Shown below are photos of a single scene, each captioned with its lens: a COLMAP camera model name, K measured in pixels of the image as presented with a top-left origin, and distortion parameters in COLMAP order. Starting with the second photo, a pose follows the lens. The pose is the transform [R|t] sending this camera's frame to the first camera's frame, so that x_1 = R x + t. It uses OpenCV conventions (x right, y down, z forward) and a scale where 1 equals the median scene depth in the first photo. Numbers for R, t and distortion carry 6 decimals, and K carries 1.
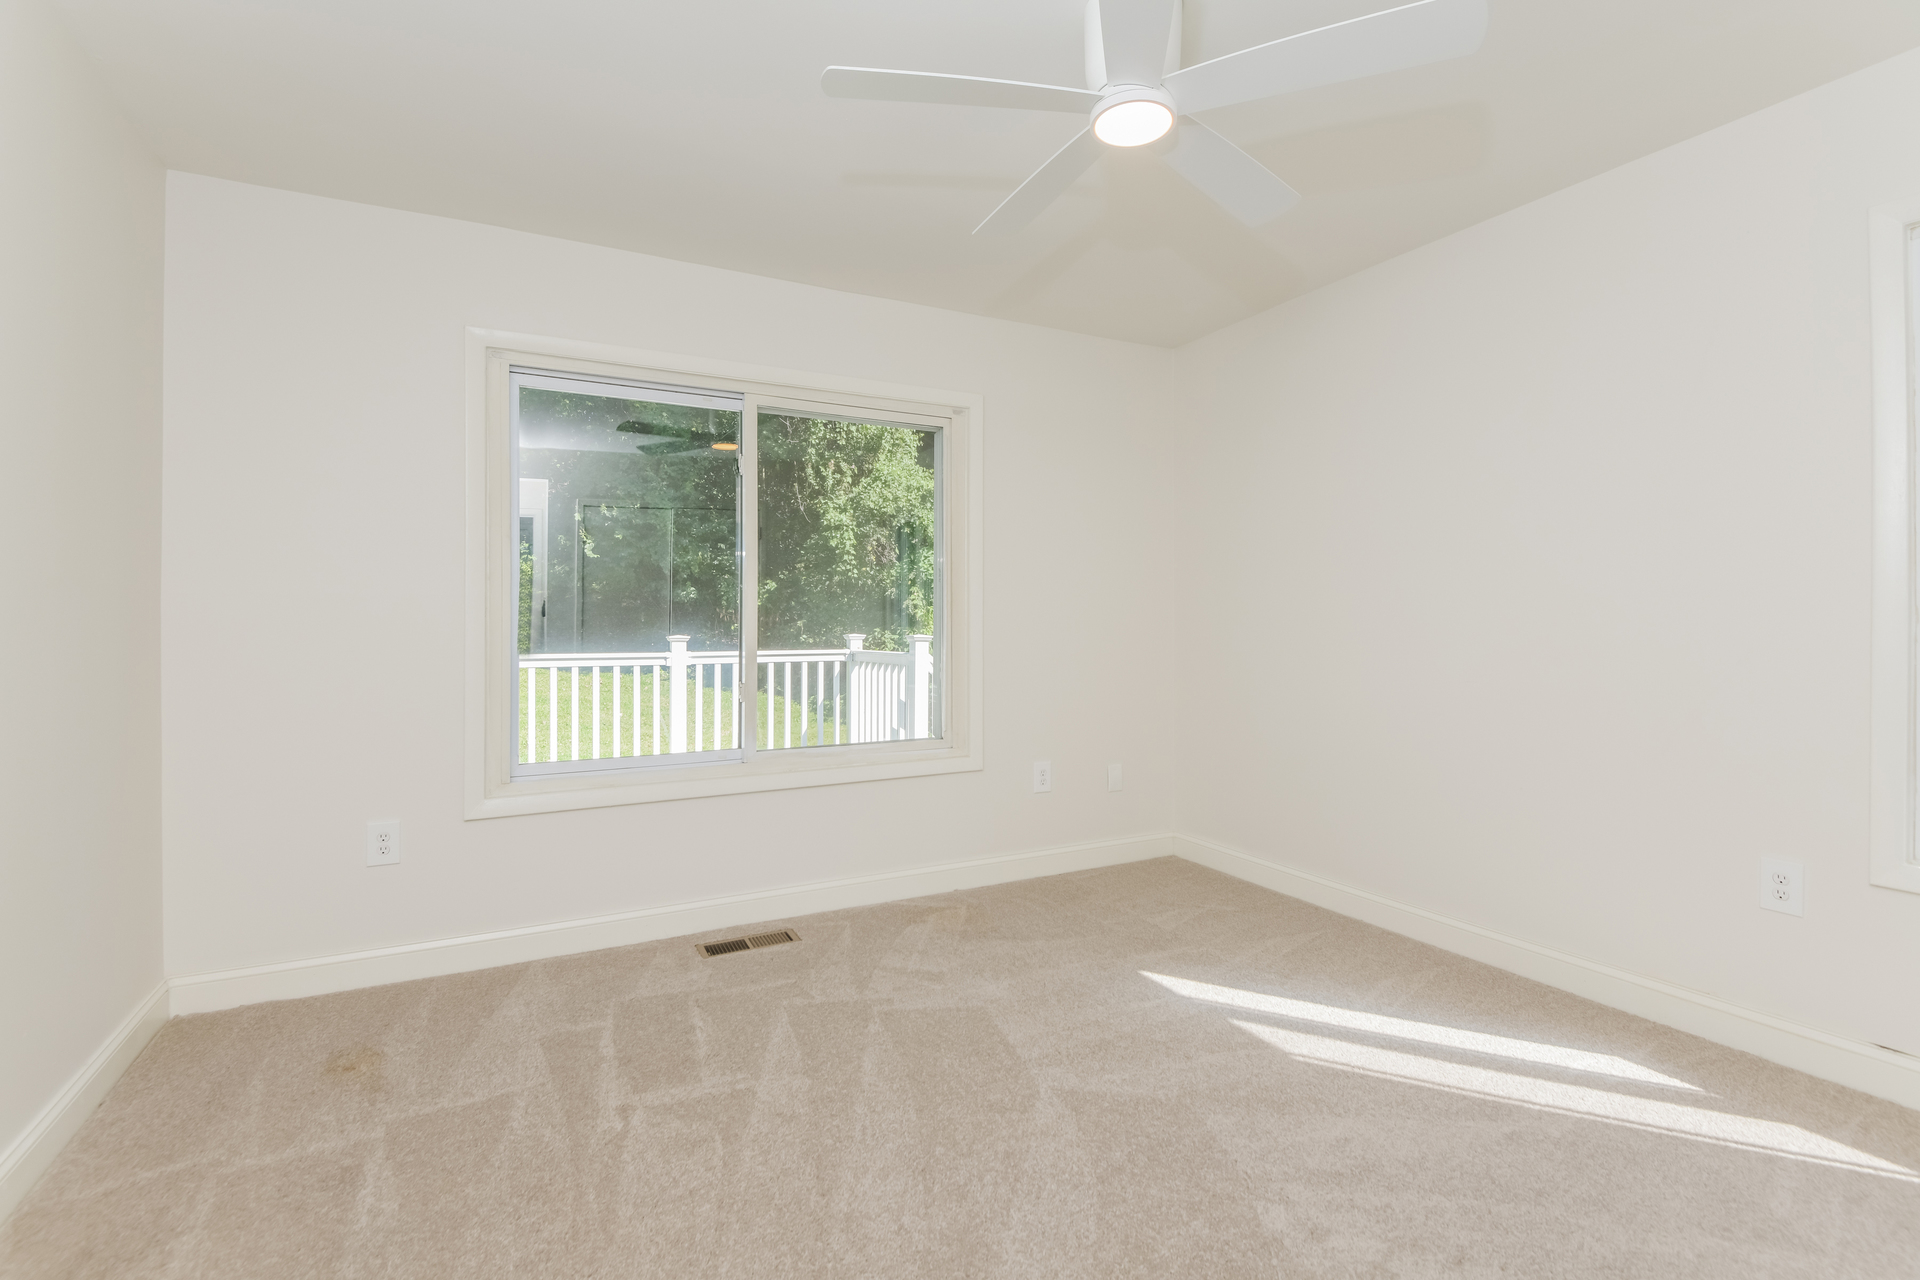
lens RADIAL K [[814.2, 0, 962.6], [0, 814.2, 692.2], [0, 0, 1]] dist [0.000290, -0.000016]
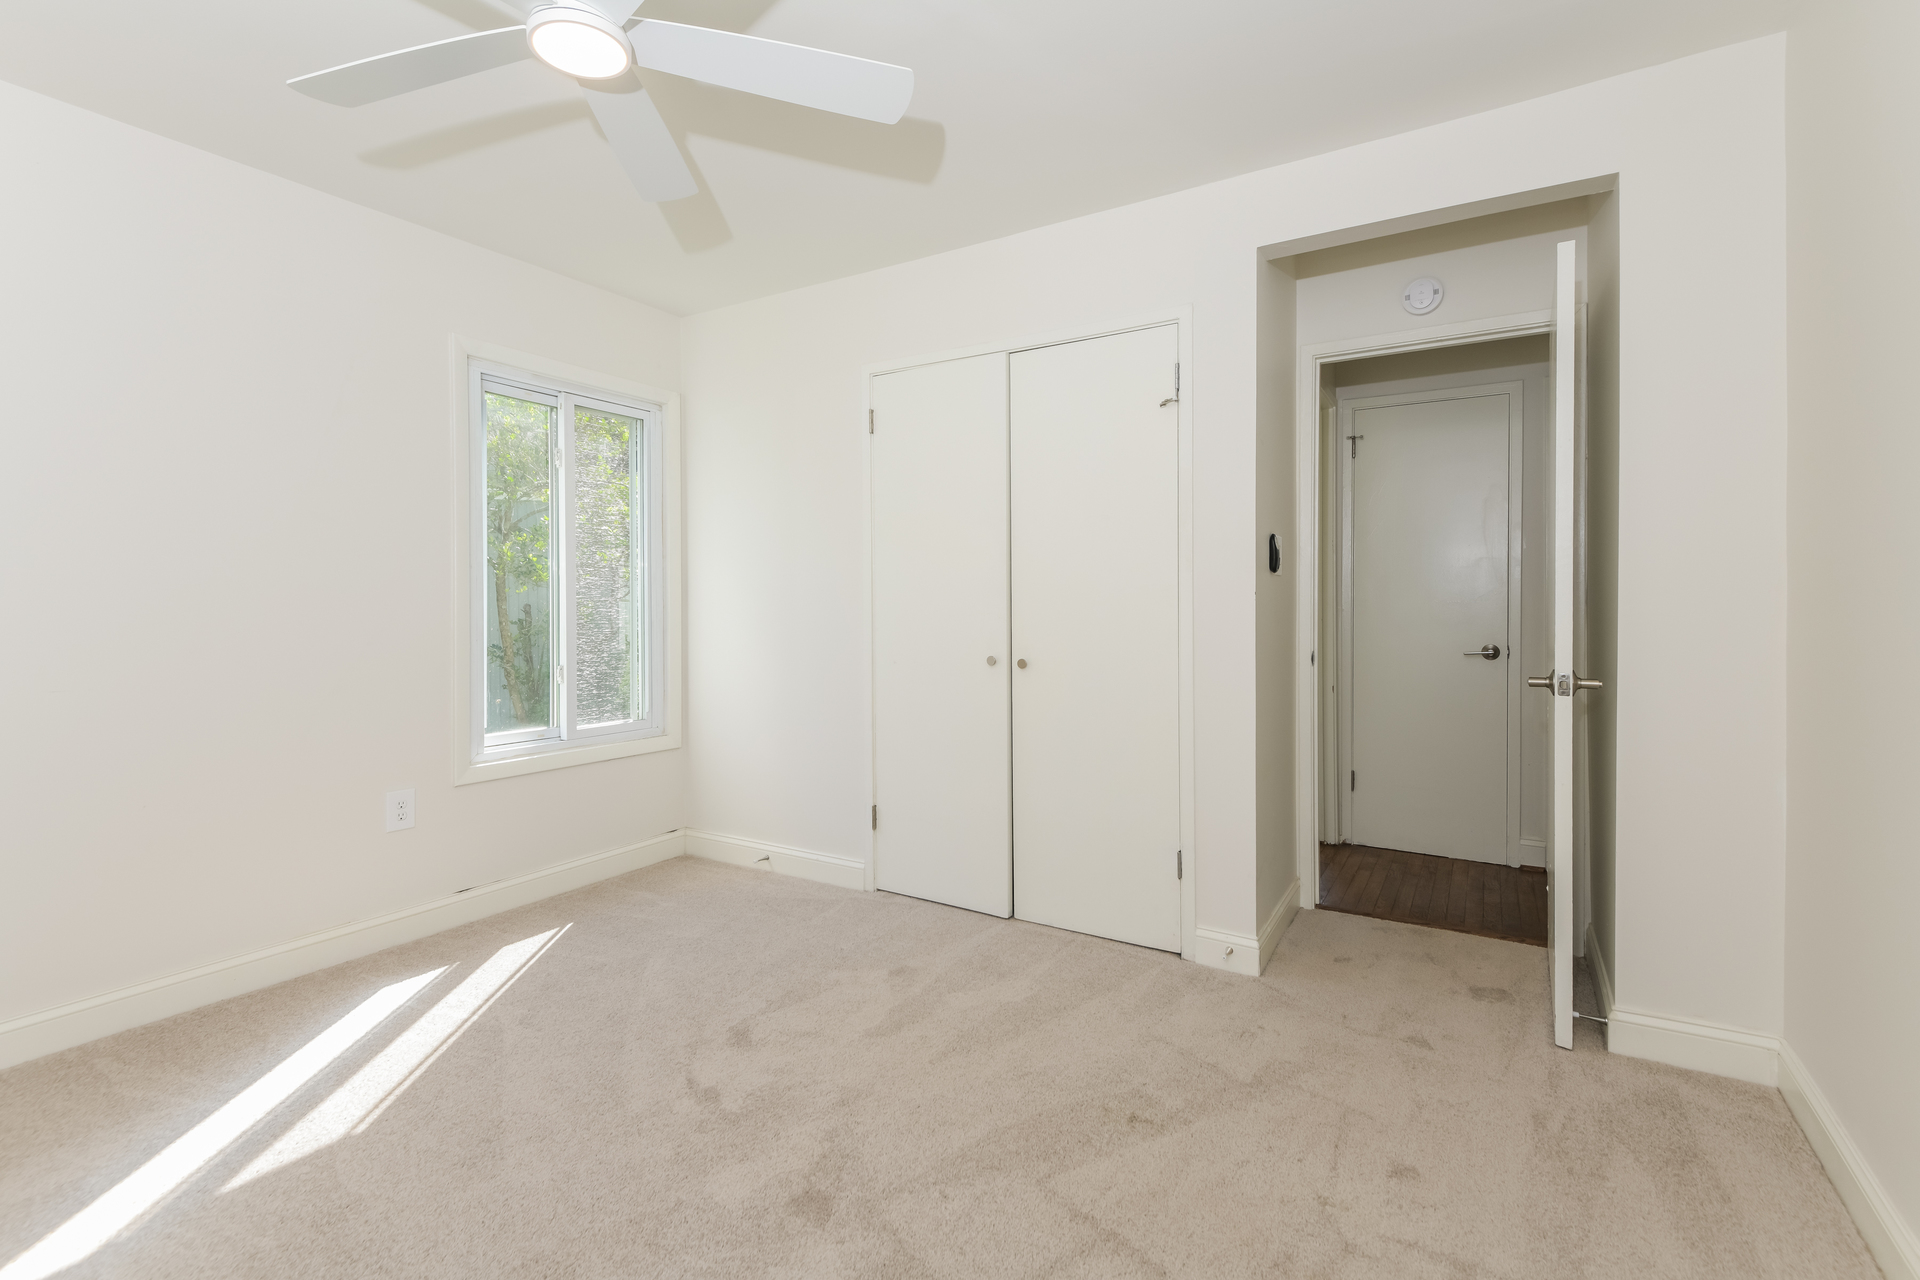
lens RADIAL K [[867.6, 0, 960.9], [0, 867.6, 628.2], [0, 0, 1]] dist [0.000157, -0.000002]
pose [[-0.517060, -0.005414, 0.855932, -0.740282], [0.068039, 0.996556, 0.047405, -0.072508], [-0.853241, 0.082747, -0.514911, 0.977036]]
